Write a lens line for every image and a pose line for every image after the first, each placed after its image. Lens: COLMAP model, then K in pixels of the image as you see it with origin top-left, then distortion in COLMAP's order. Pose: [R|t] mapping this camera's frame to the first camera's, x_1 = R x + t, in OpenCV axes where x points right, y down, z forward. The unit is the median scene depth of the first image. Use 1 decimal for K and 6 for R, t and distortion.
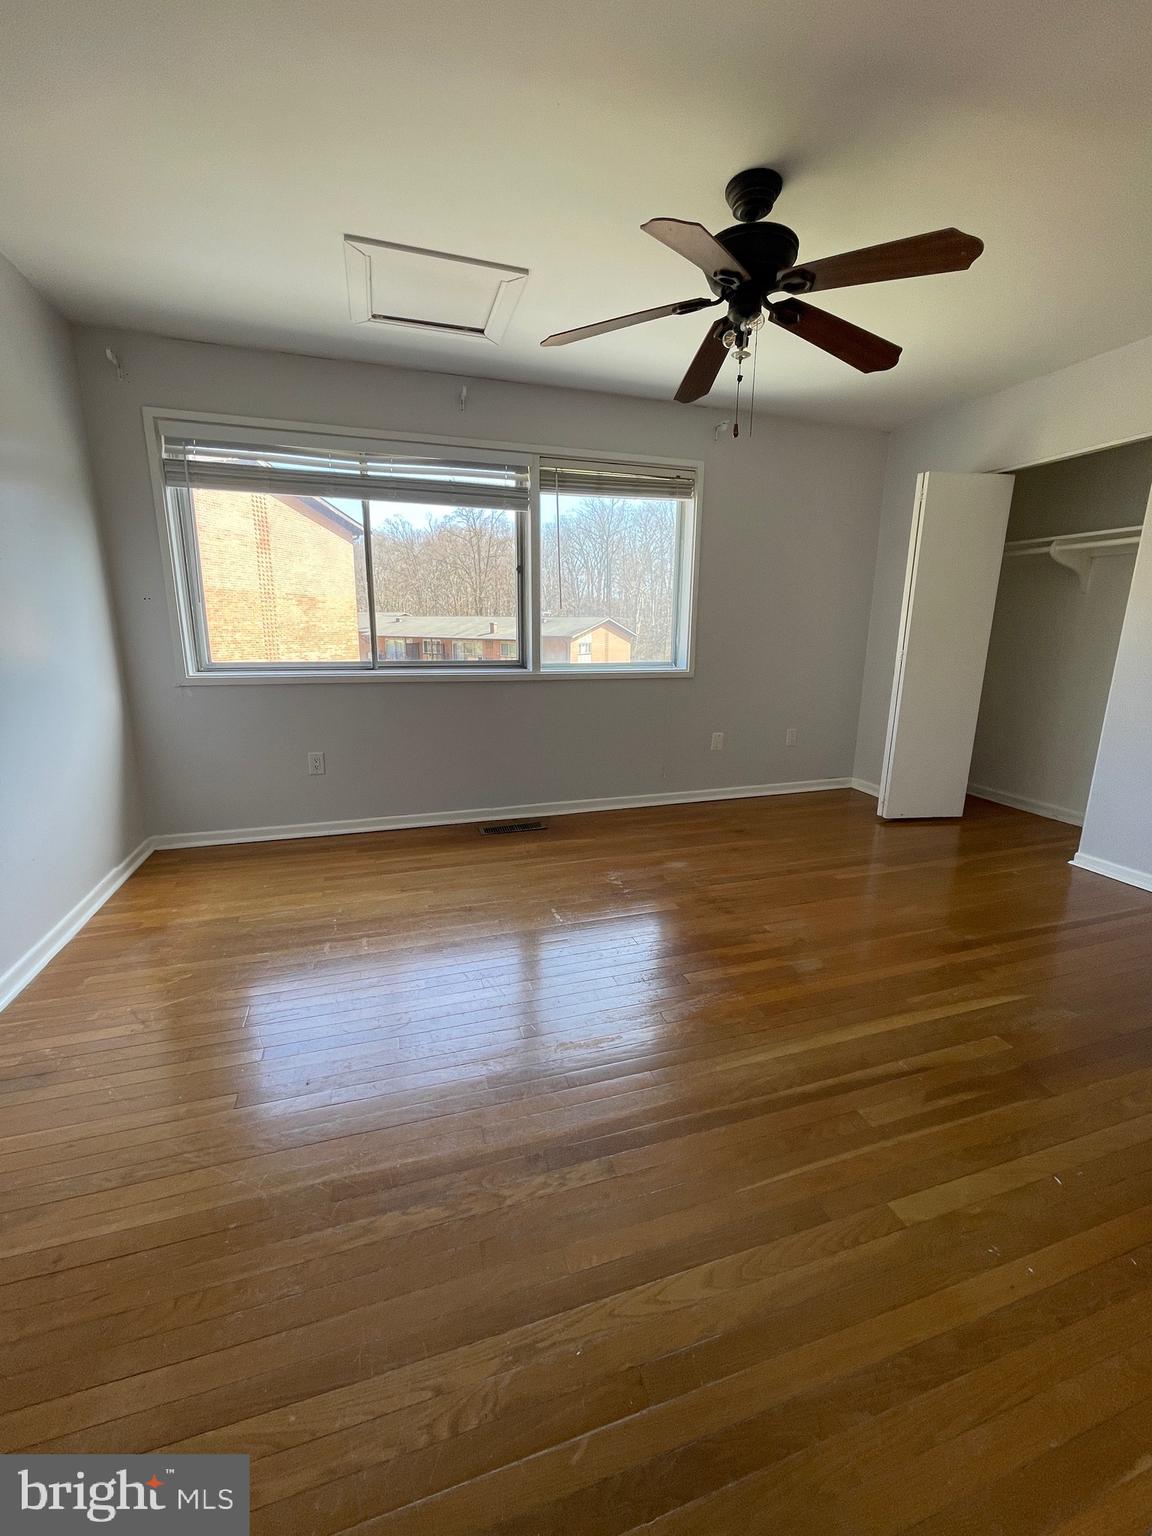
lens RADIAL K [[615.4, 0, 574.6], [0, 615.4, 768.6], [0, 0, 1]] dist [-0.003886, 0.000162]
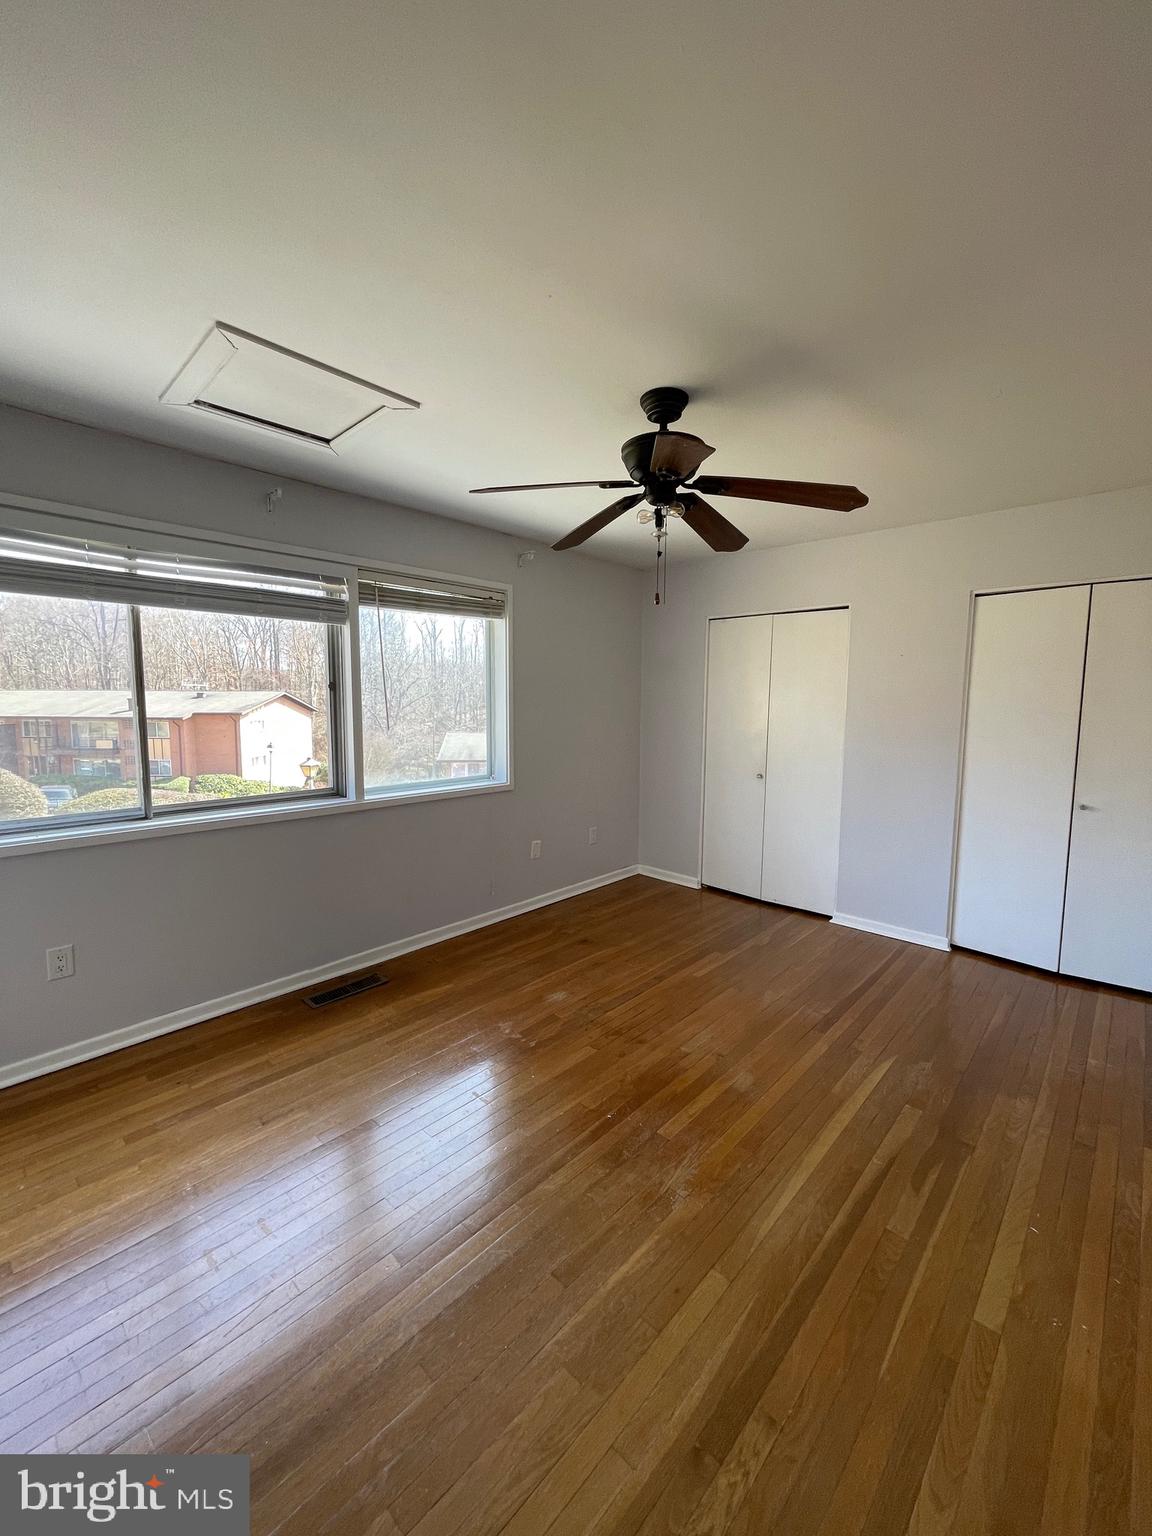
lens RADIAL K [[615.4, 0, 578.5], [0, 615.4, 771.9], [0, 0, 1]] dist [-0.003886, 0.000162]
pose [[0.875512, -0.059385, 0.479532, -0.236228], [0.111496, 0.990466, -0.080906, -0.105542], [-0.470156, 0.124300, 0.873787, 0.094320]]
